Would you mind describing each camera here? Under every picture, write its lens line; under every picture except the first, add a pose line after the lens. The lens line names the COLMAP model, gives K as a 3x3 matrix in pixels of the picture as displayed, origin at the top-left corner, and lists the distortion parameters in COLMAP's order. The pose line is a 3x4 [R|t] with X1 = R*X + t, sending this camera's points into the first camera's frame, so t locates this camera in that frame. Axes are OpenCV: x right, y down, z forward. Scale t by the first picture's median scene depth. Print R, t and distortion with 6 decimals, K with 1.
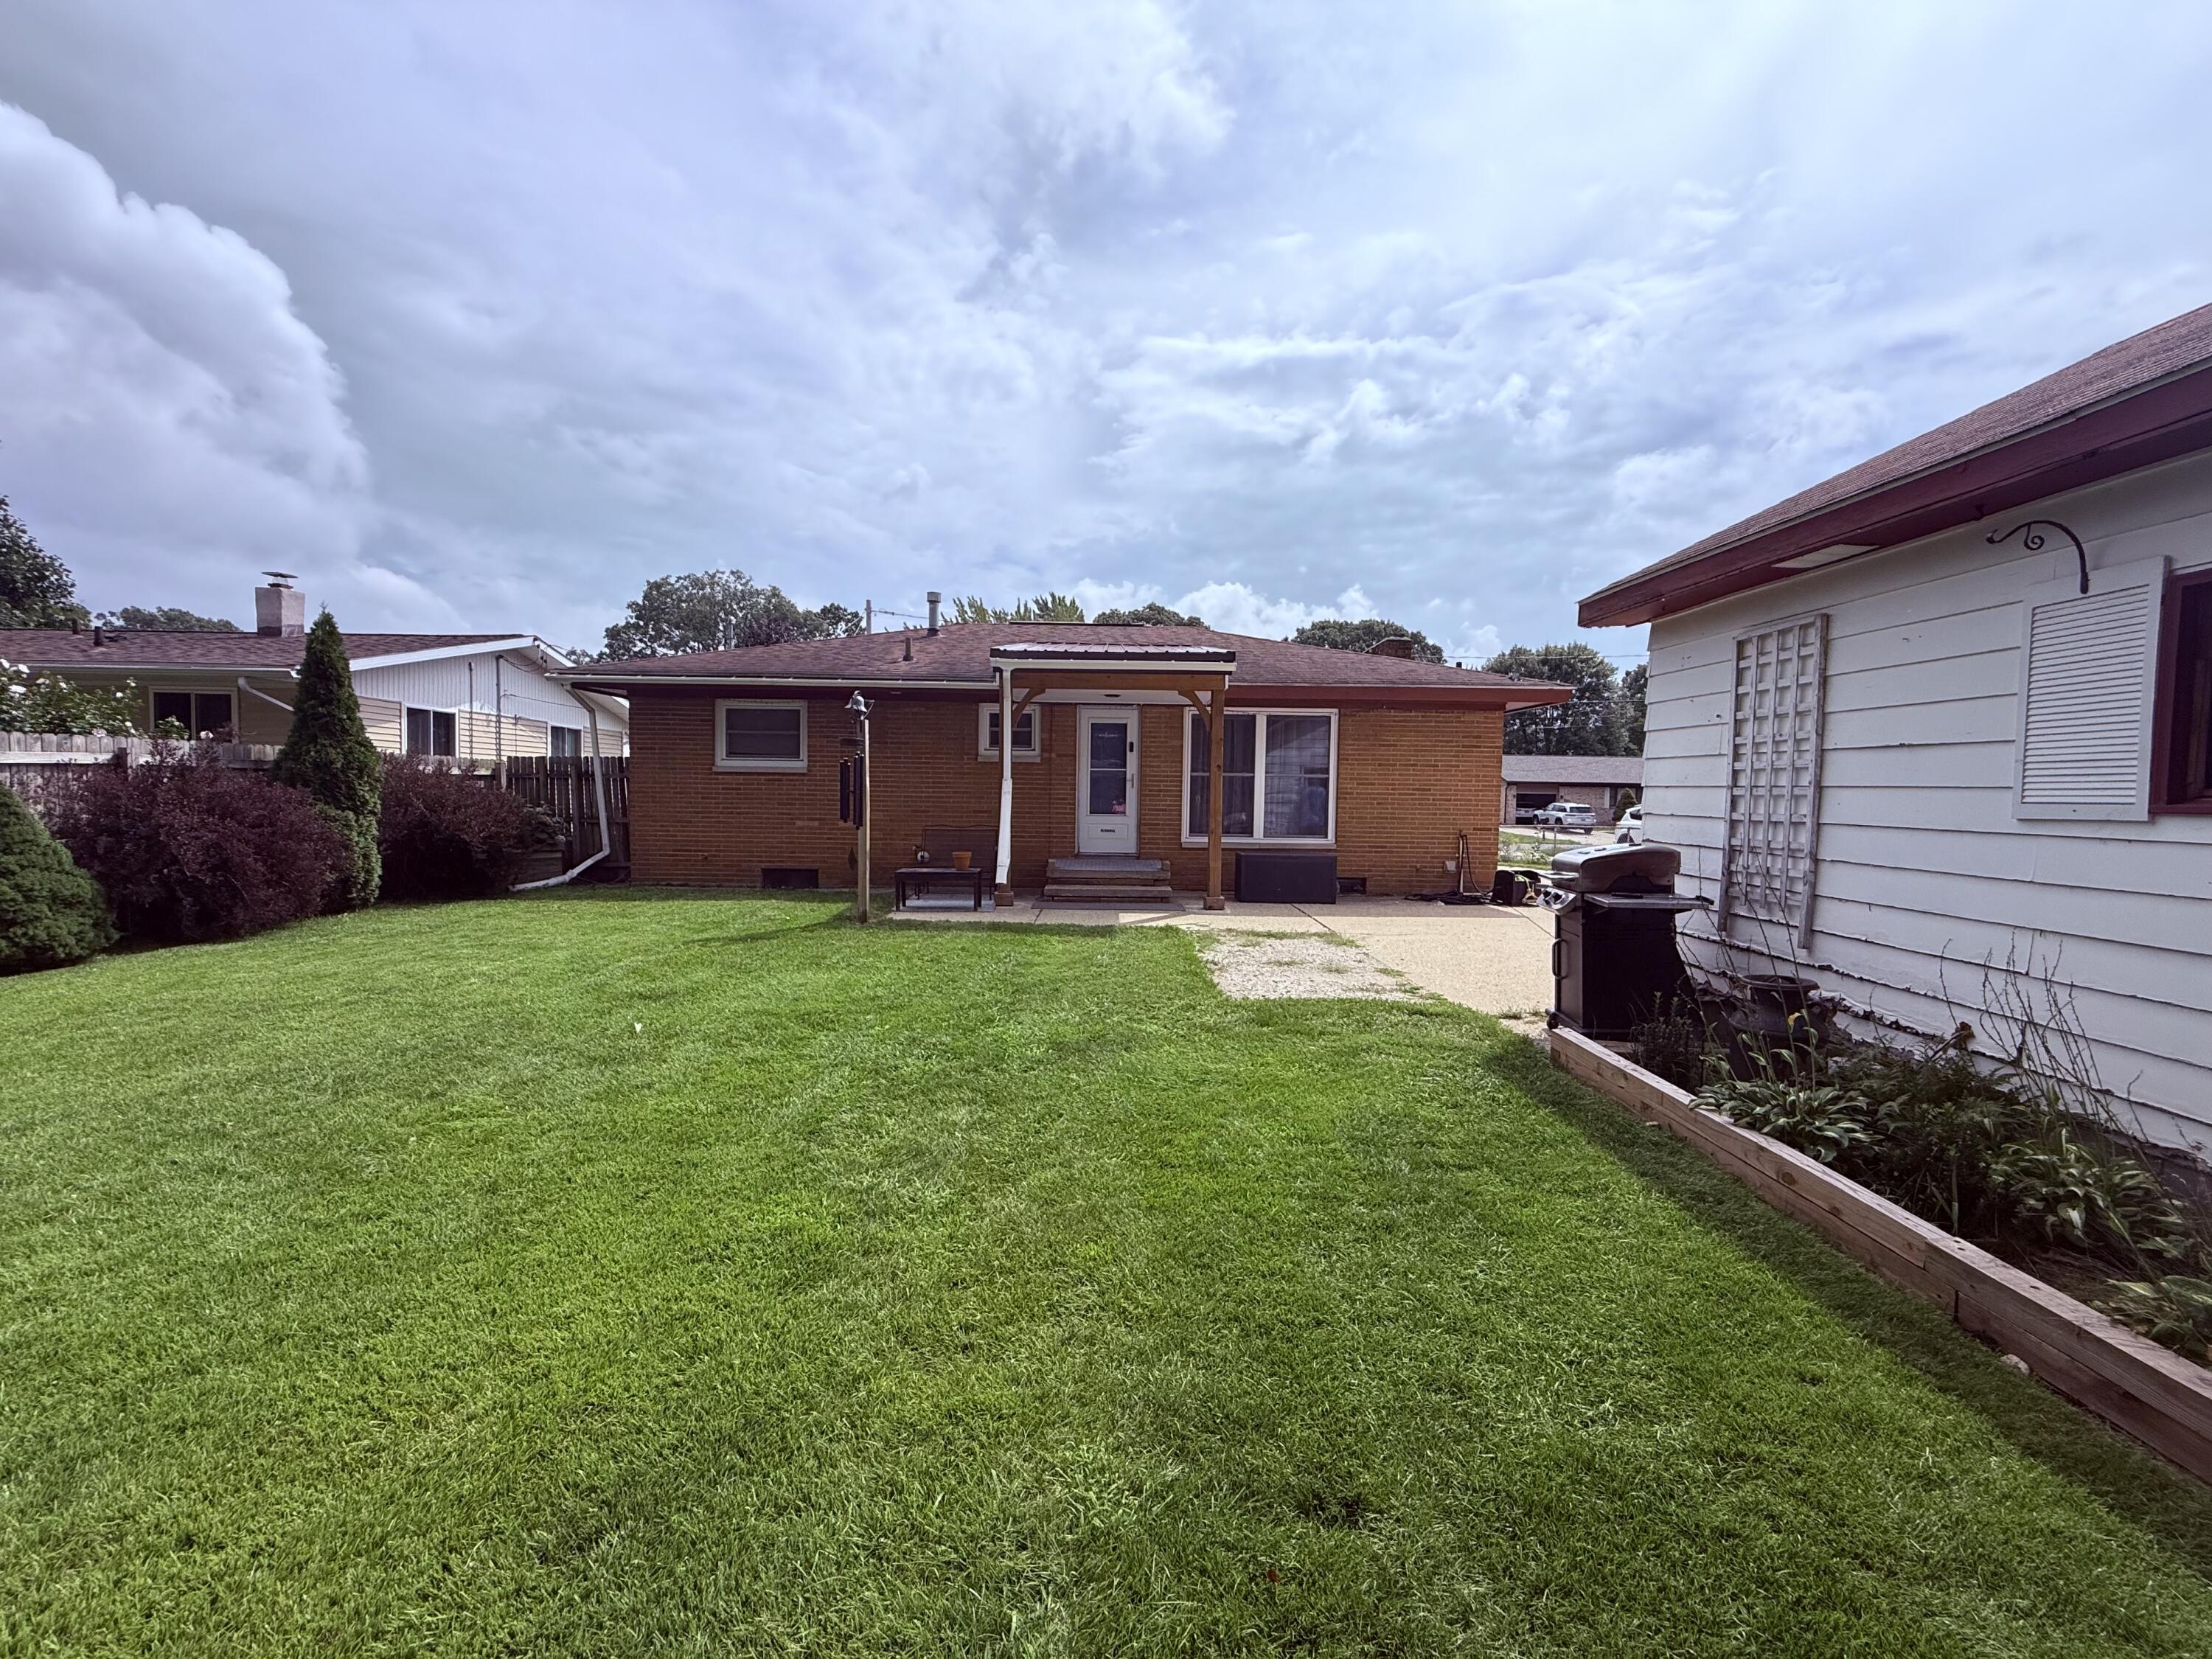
lens RADIAL K [[885.3, 0, 1106.0], [0, 885.3, 829.5], [0, 0, 1]] dist [-0.009470, -0.000027]
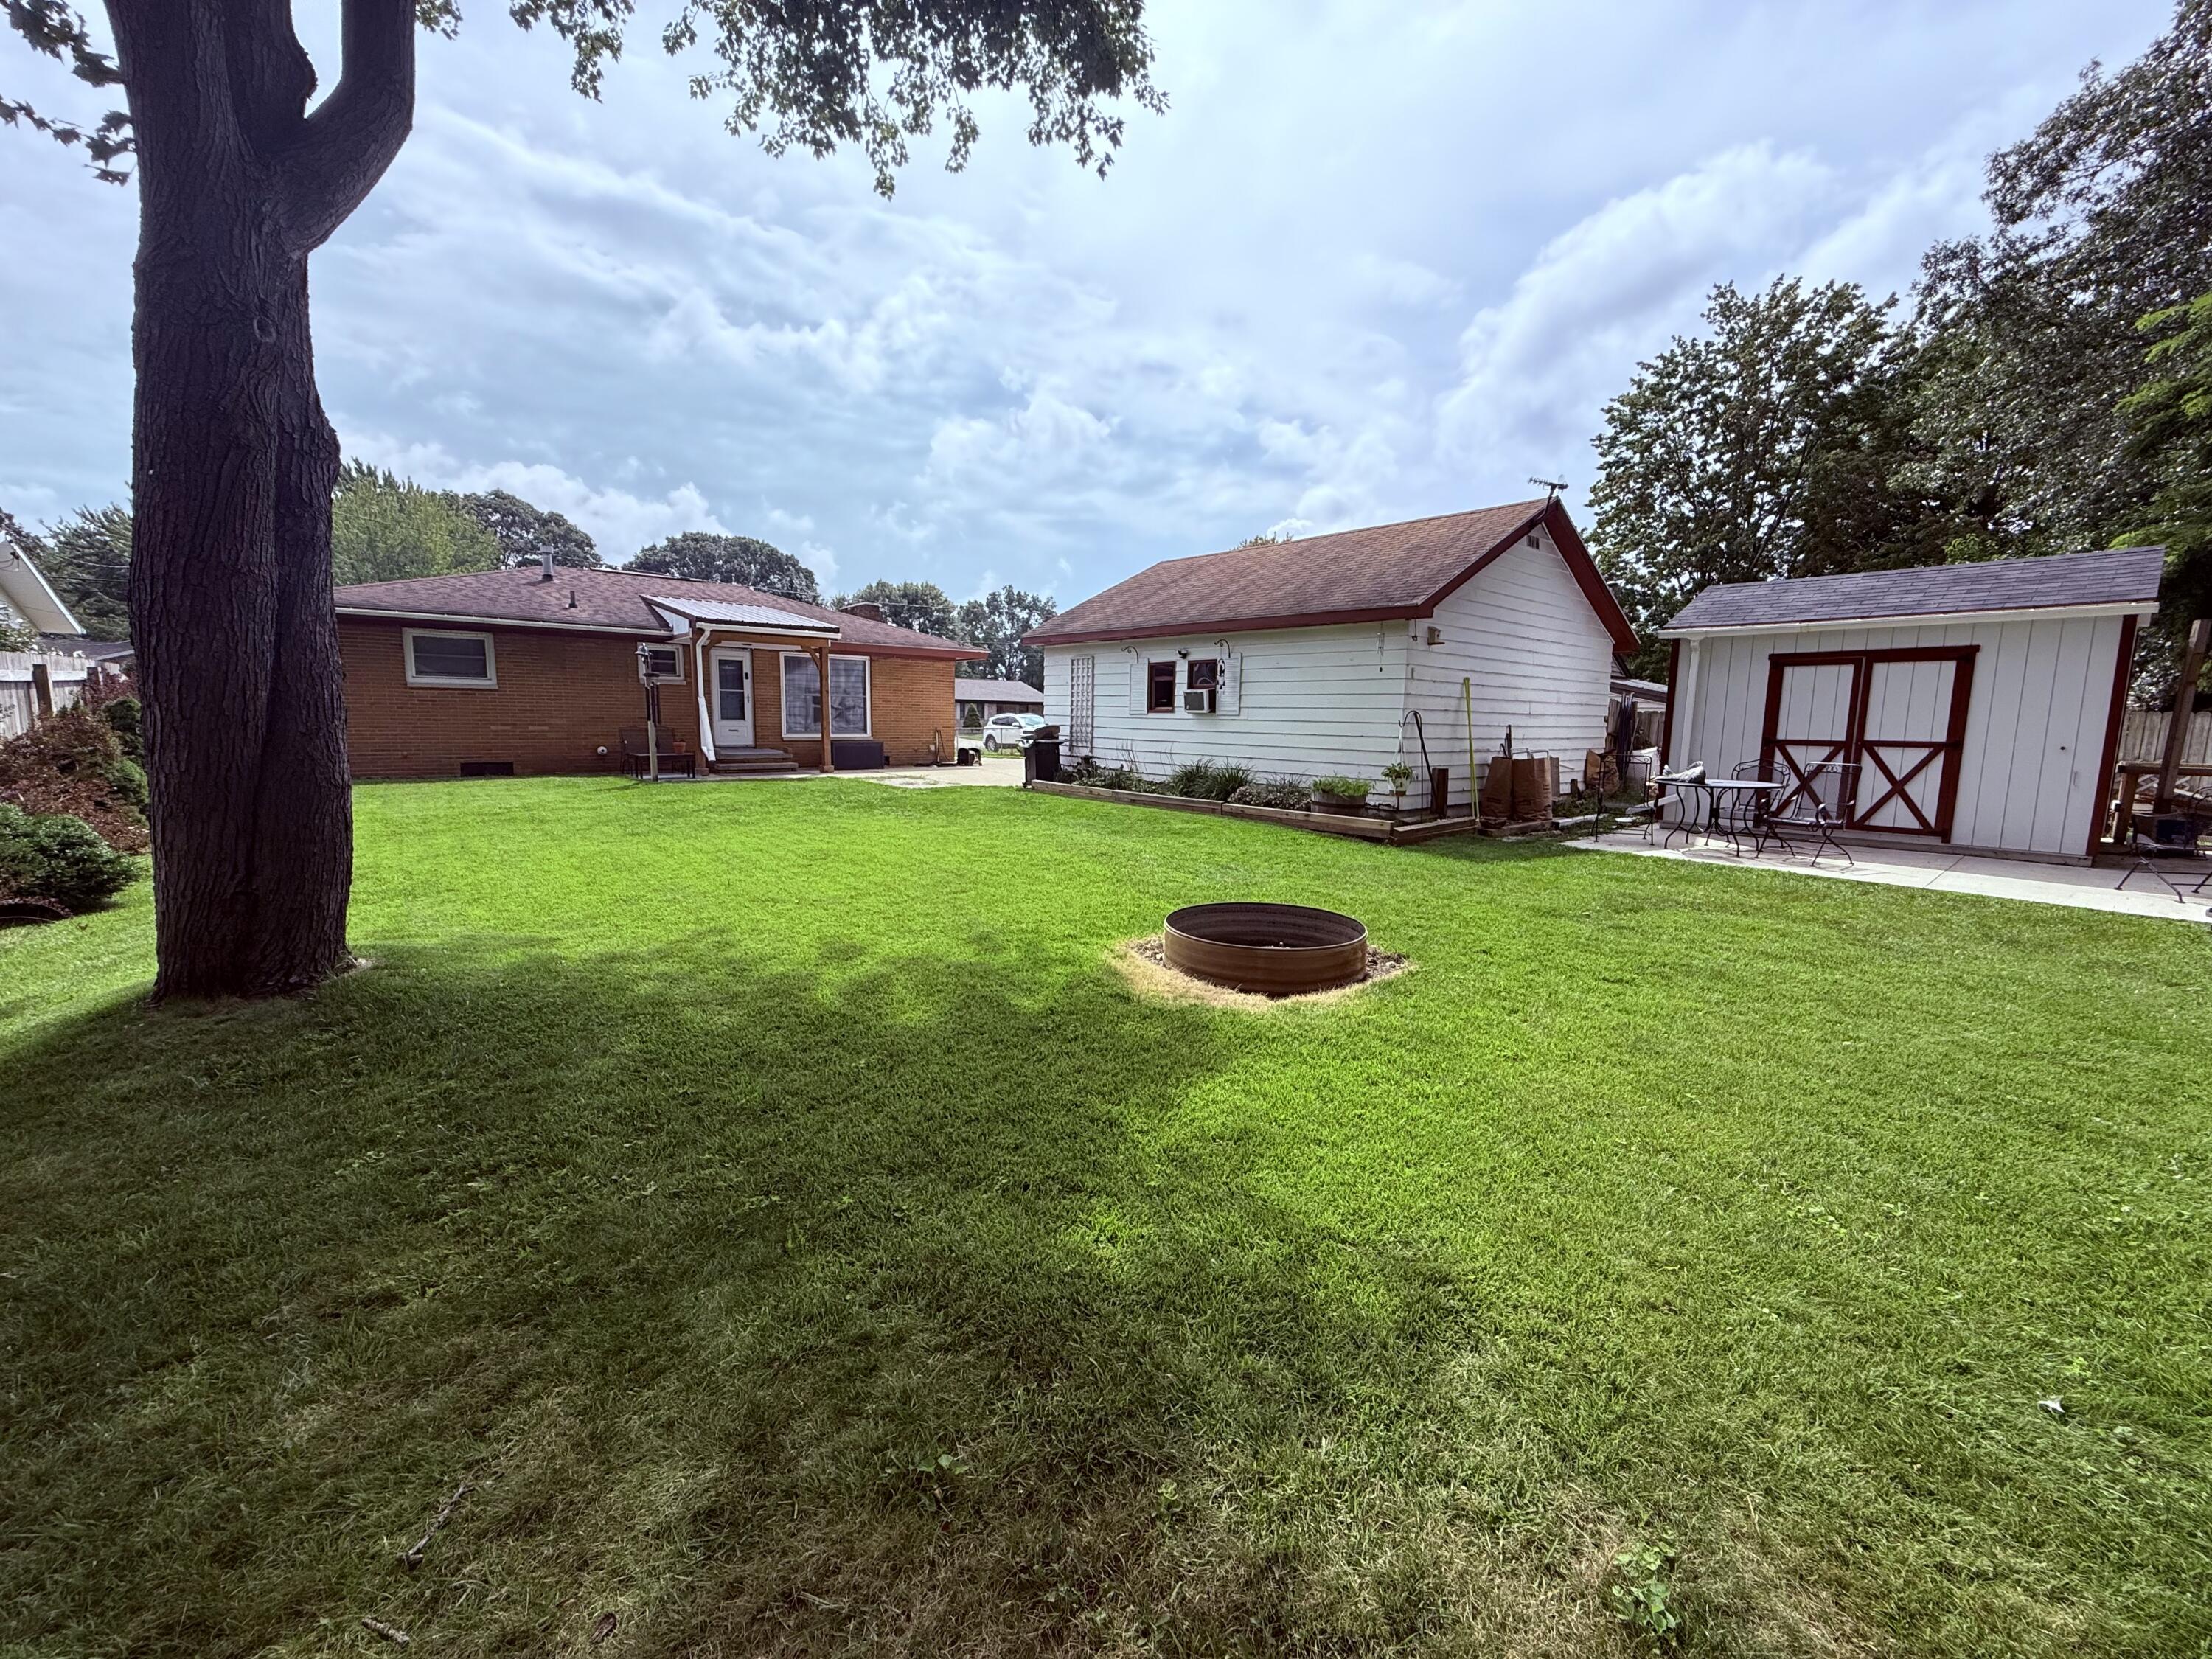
lens RADIAL K [[885.3, 0, 1106.0], [0, 885.3, 829.5], [0, 0, 1]] dist [-0.009470, -0.000027]
pose [[0.775448, -0.080481, 0.626261, -0.497404], [0.019059, 0.994375, 0.104189, 0.026107], [-0.631123, -0.068858, 0.772620, -0.638485]]
